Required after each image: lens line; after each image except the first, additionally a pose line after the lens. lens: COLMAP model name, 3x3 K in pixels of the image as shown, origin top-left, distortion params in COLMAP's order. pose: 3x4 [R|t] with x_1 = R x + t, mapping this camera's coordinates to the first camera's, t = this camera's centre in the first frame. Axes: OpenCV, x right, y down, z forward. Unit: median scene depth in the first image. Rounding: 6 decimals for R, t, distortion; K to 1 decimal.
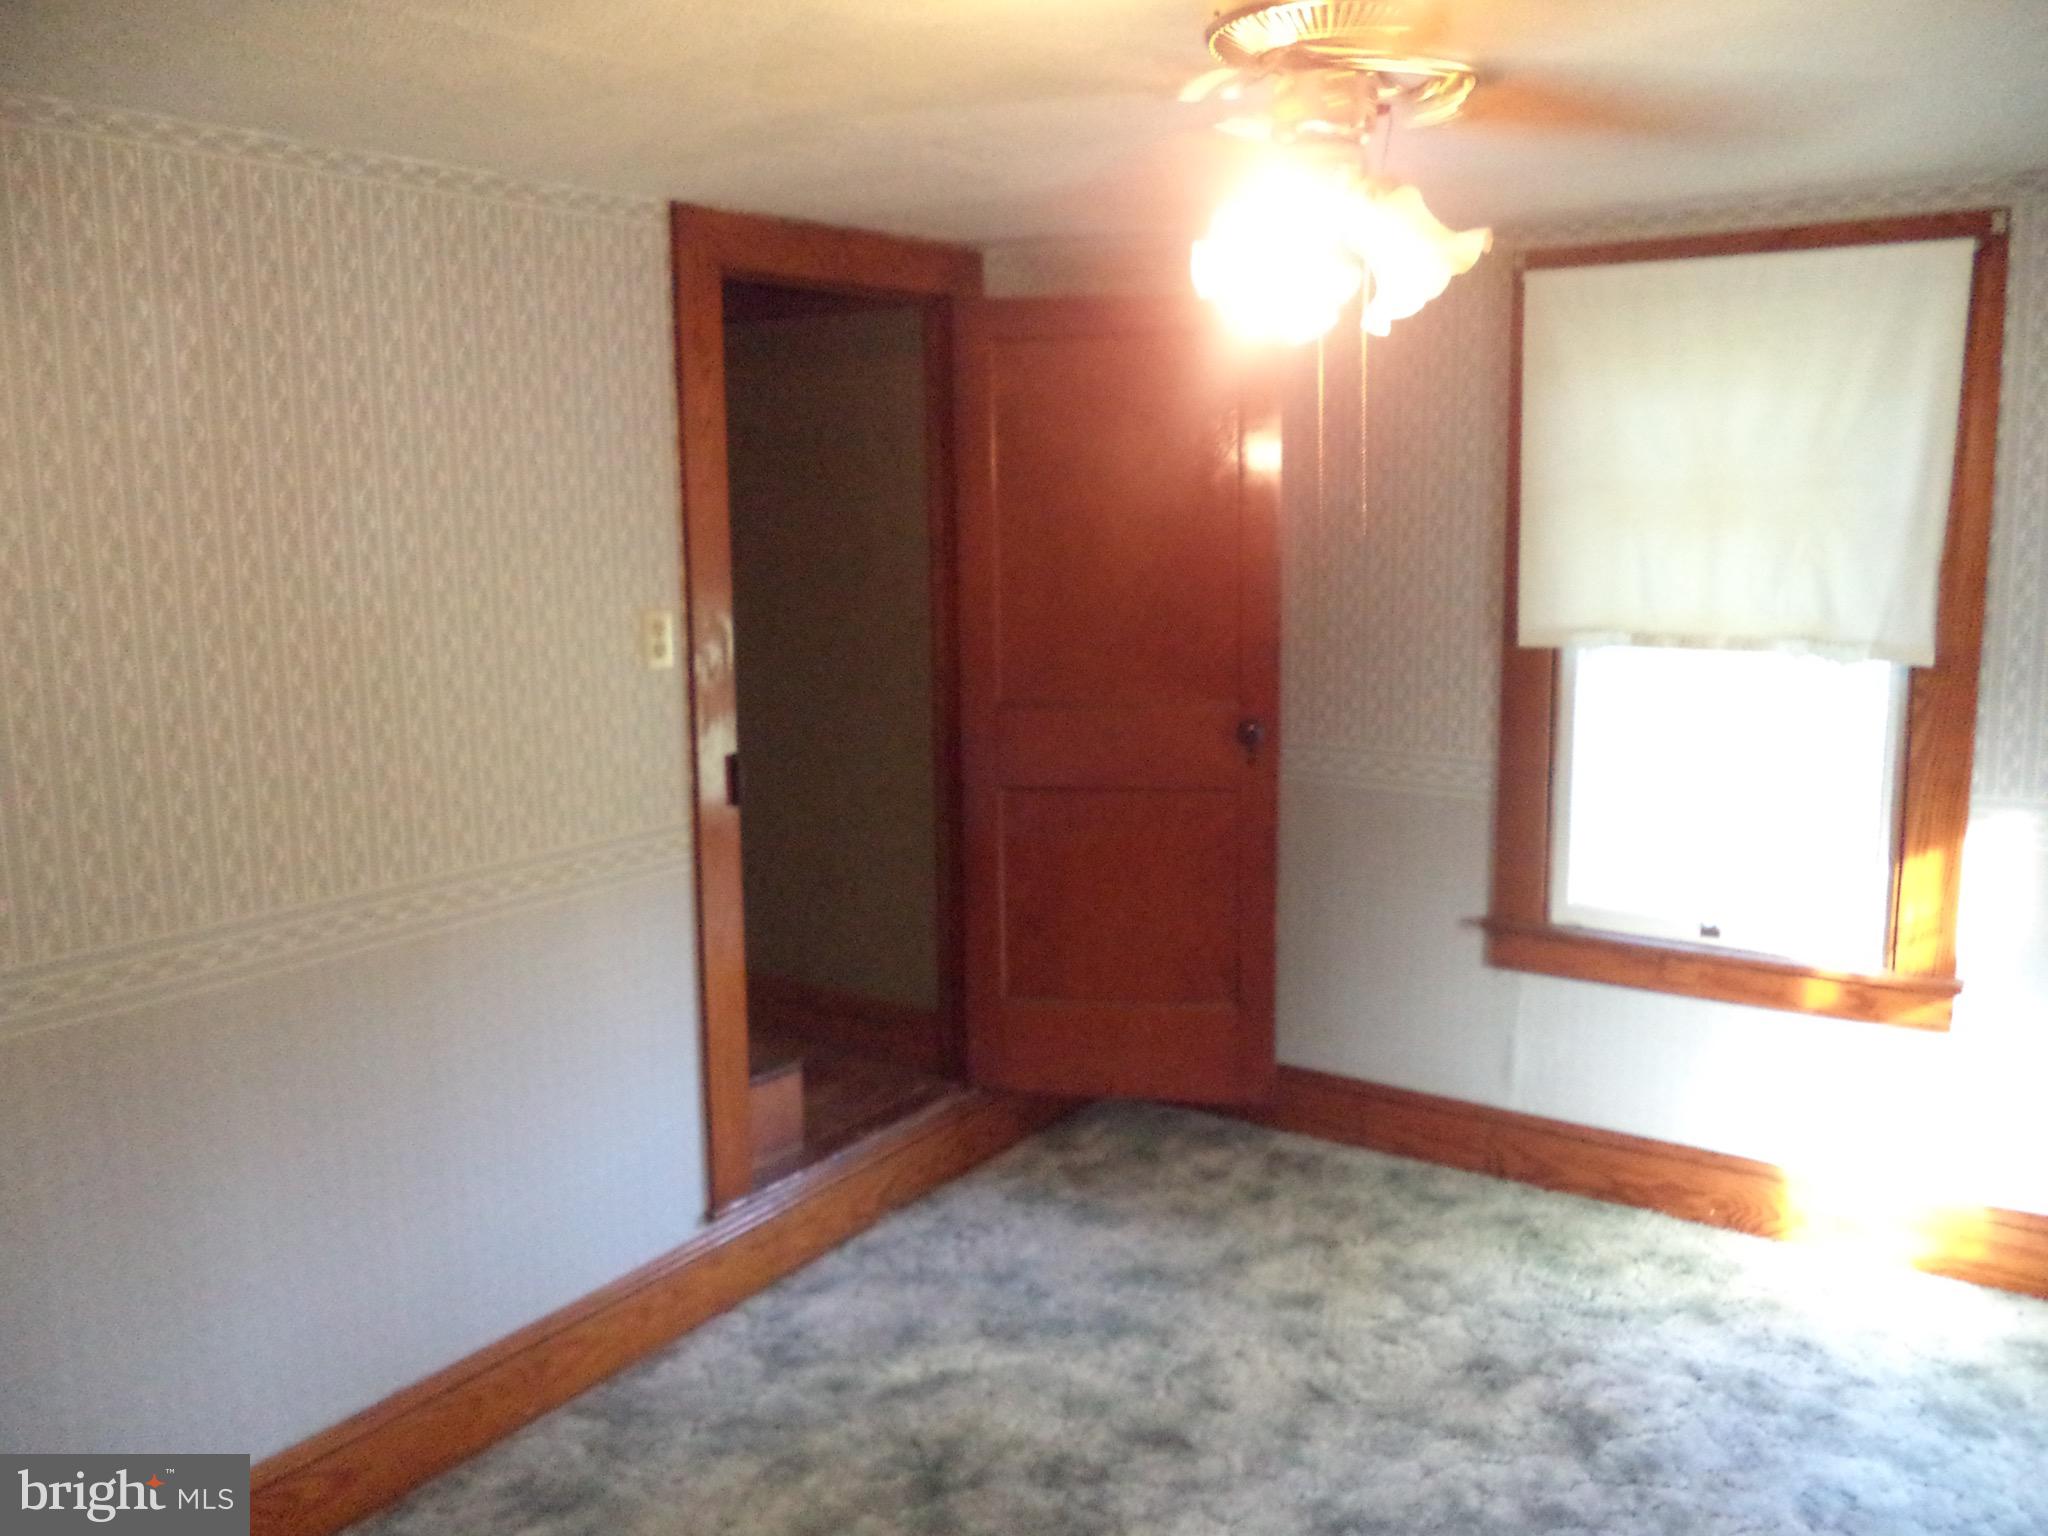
lens RADIAL K [[1677.3, 0, 1019.6], [0, 1677.3, 765.7], [0, 0, 1]] dist [-0.012744, -0.032040]
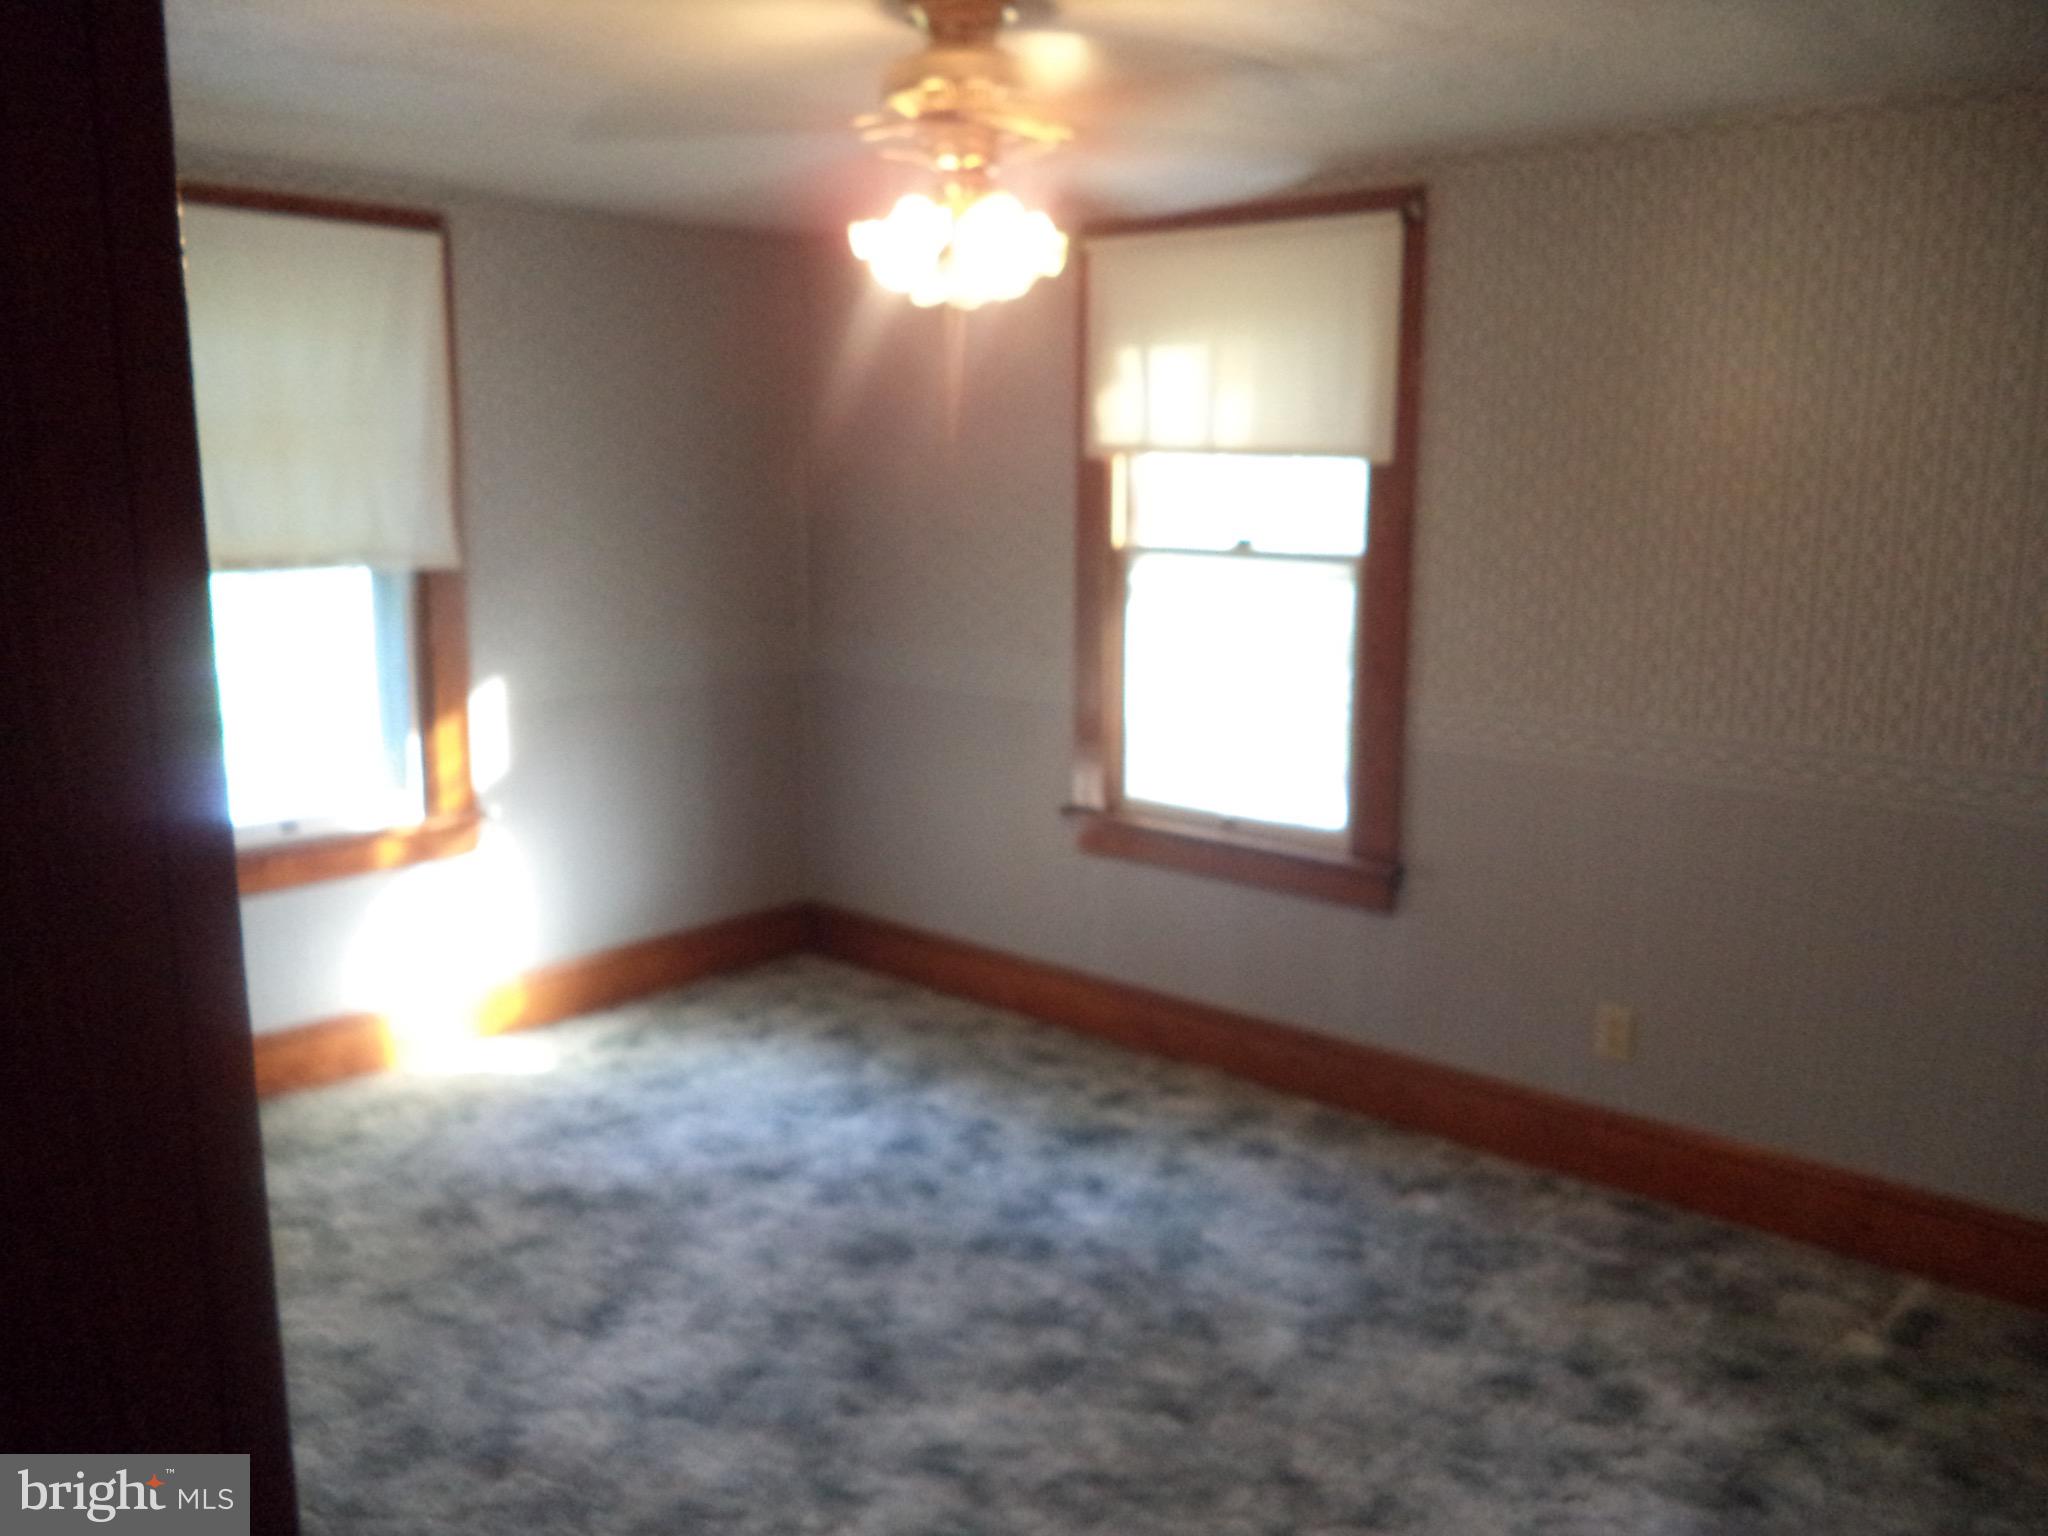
lens RADIAL K [[1677.3, 0, 1019.6], [0, 1677.3, 765.7], [0, 0, 1]] dist [-0.012744, -0.032040]
pose [[0.126456, -0.167200, 0.977780, -0.698279], [0.157787, 0.976533, 0.146580, -0.031281], [-0.979343, 0.135745, 0.149871, 0.415882]]
